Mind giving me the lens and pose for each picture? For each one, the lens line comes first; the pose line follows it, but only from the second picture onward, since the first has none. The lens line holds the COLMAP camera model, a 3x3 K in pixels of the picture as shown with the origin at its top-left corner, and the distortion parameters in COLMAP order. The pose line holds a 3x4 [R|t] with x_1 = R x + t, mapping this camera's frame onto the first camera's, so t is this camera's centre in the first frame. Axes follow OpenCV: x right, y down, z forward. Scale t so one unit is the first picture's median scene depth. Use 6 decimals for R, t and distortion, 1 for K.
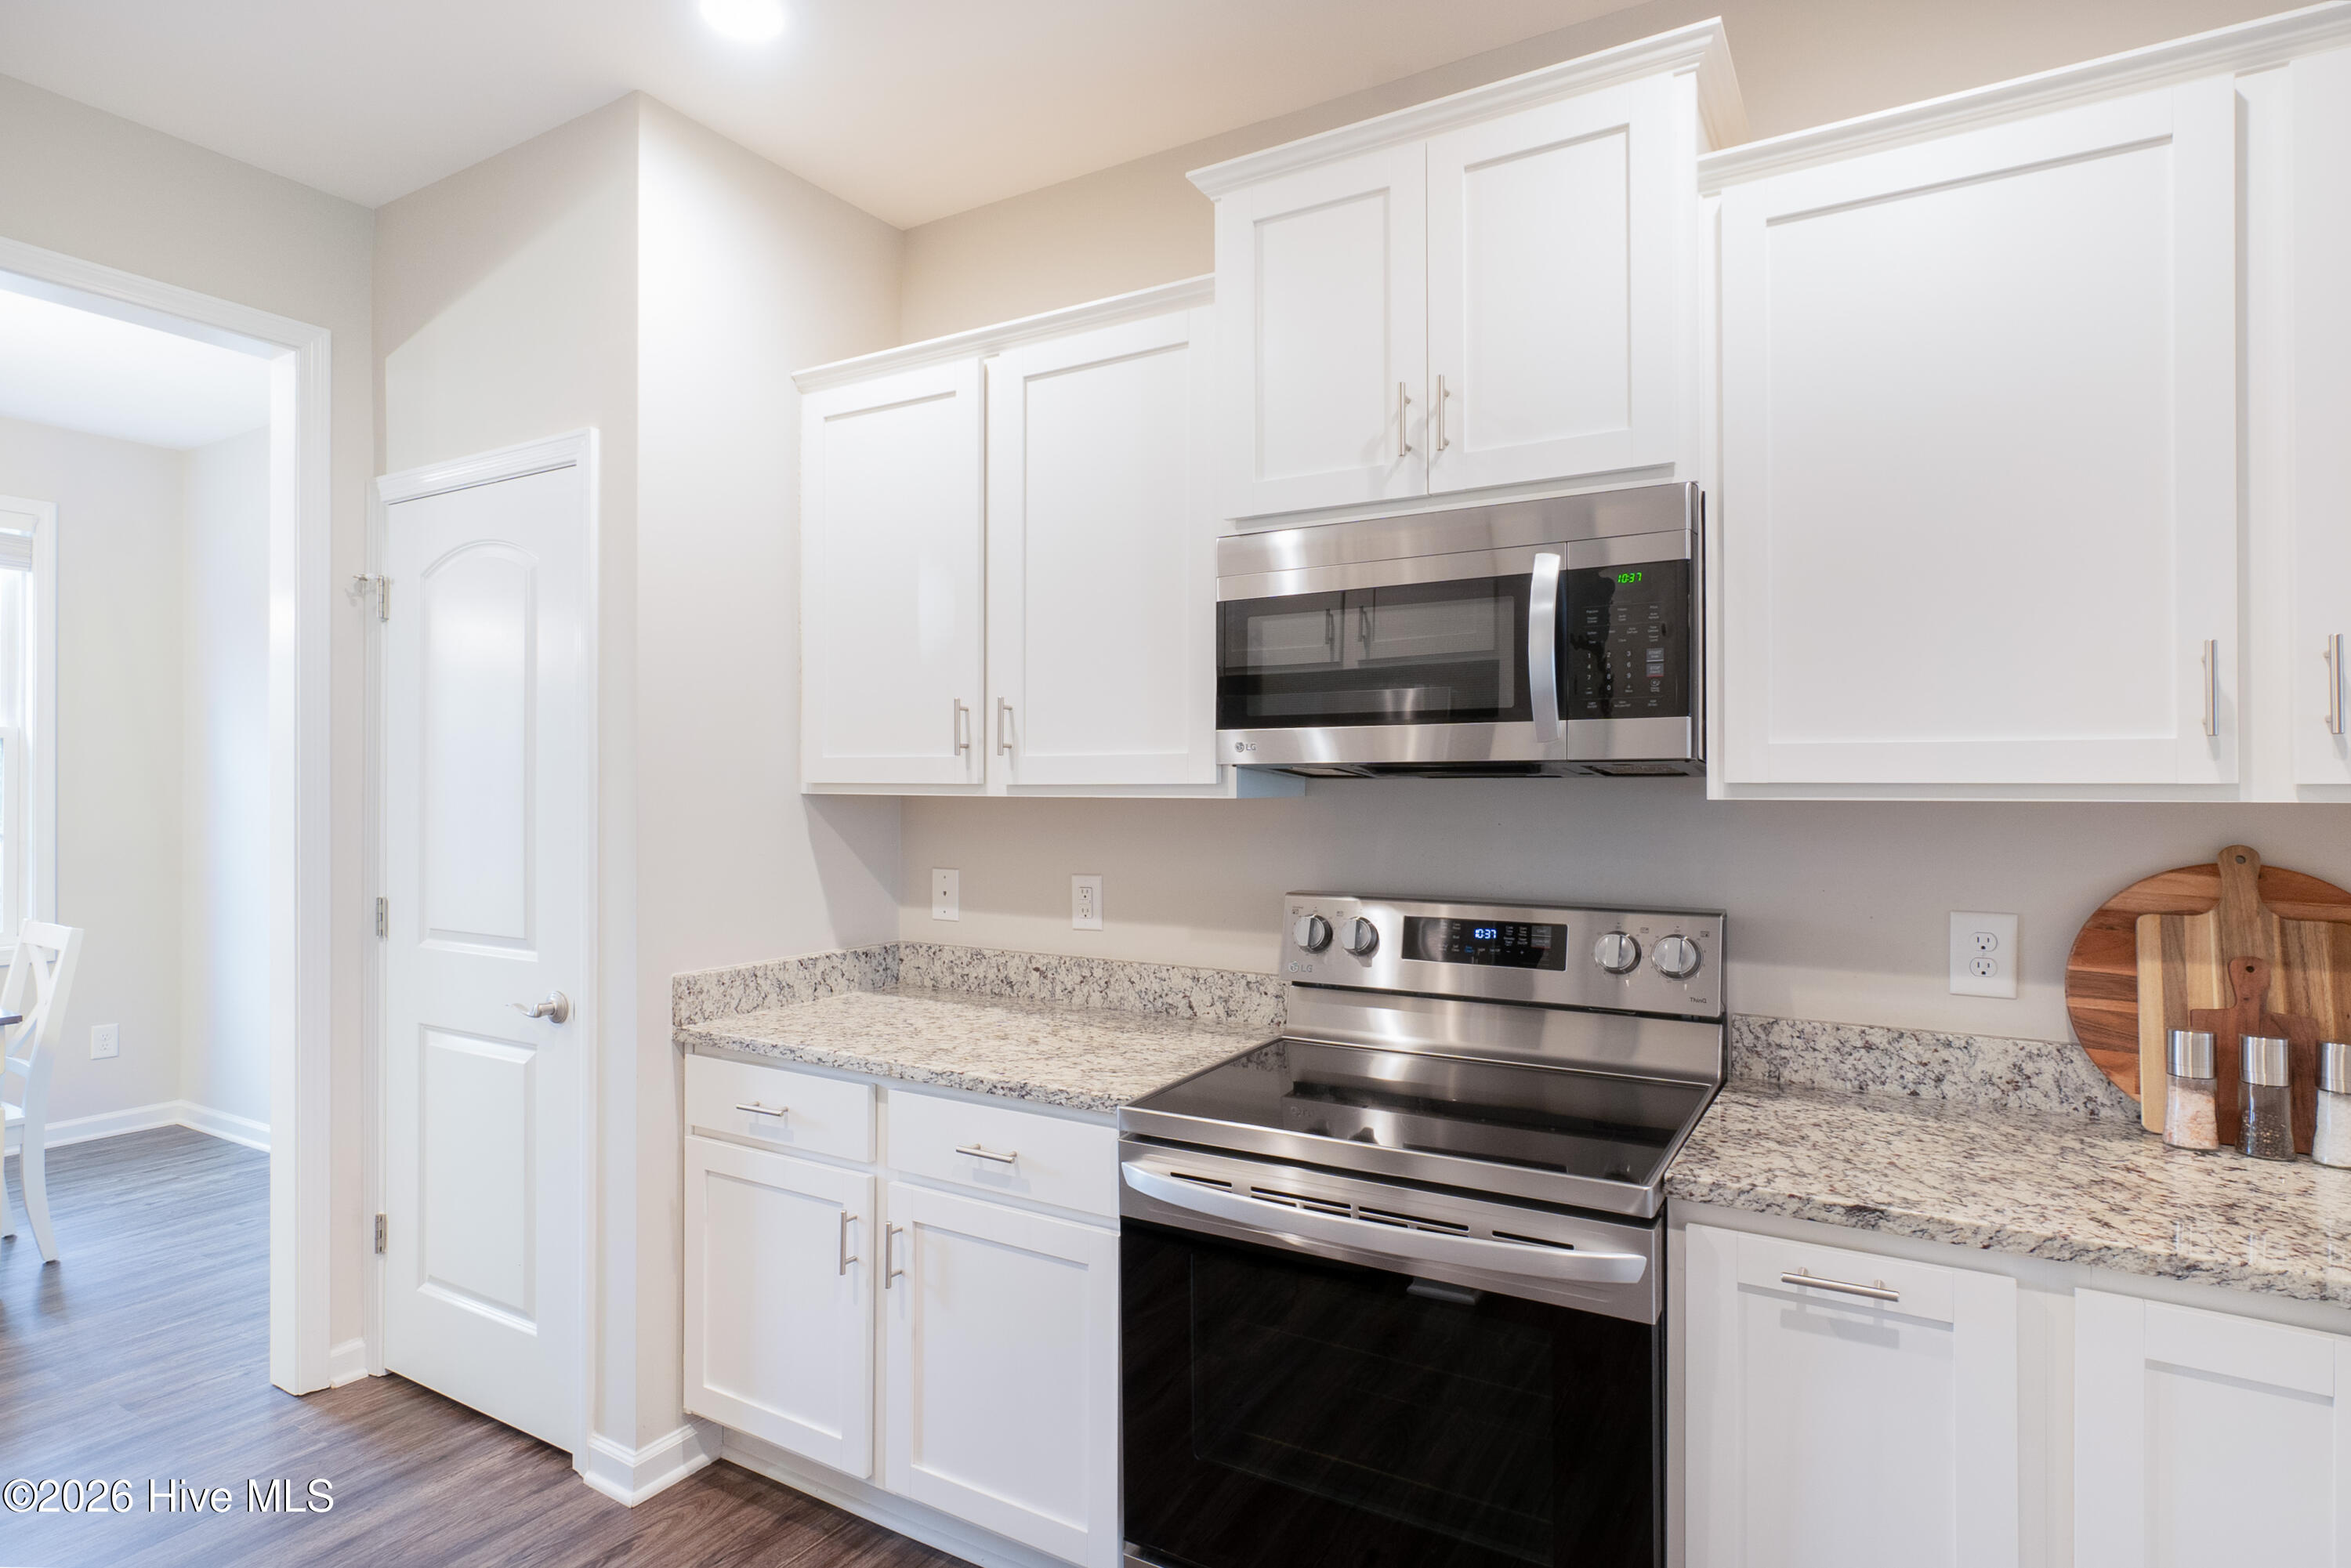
lens RADIAL K [[1228.0, 0, 1167.1], [0, 1228.0, 783.4], [0, 0, 1]] dist [-0.002316, 0.000746]
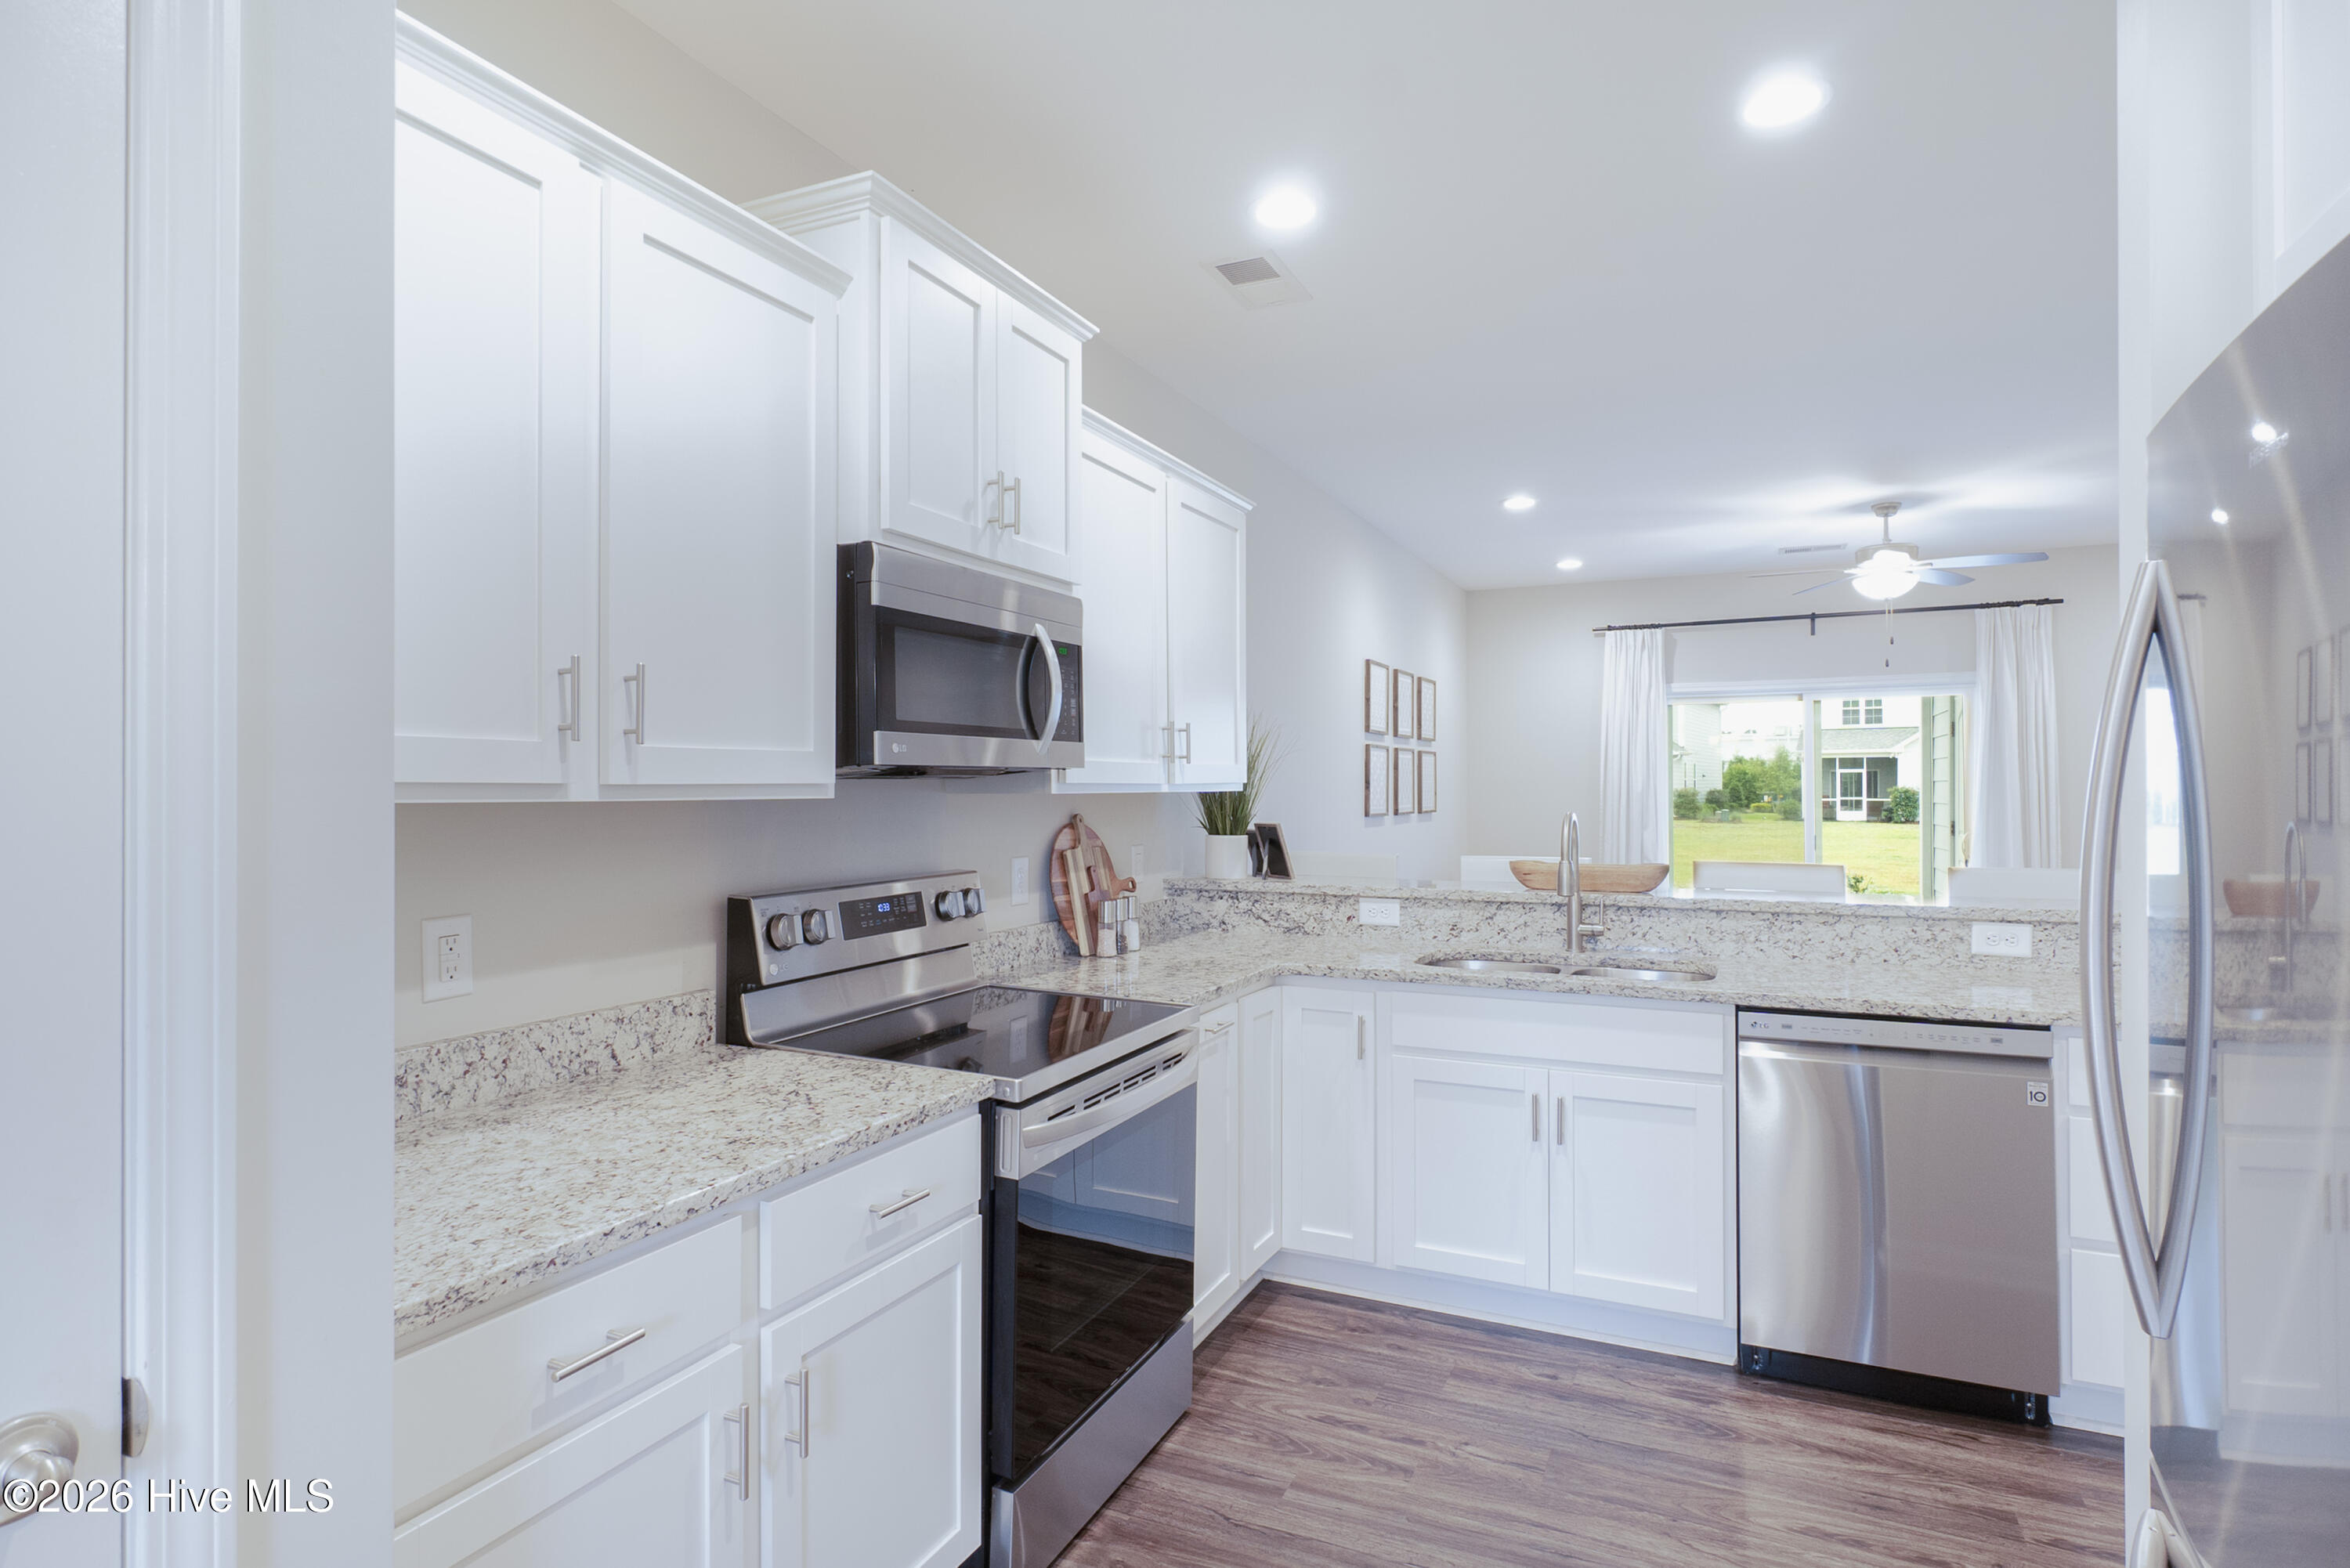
lens RADIAL K [[1227.4, 0, 1166.6], [0, 1227.4, 783.4], [0, 0, 1]] dist [-0.002316, 0.000746]
pose [[-0.086568, 0.001194, 0.996245, -0.908452], [0.000910, 0.999999, -0.001119, 0.001561], [-0.996246, 0.000810, -0.086569, 0.773336]]
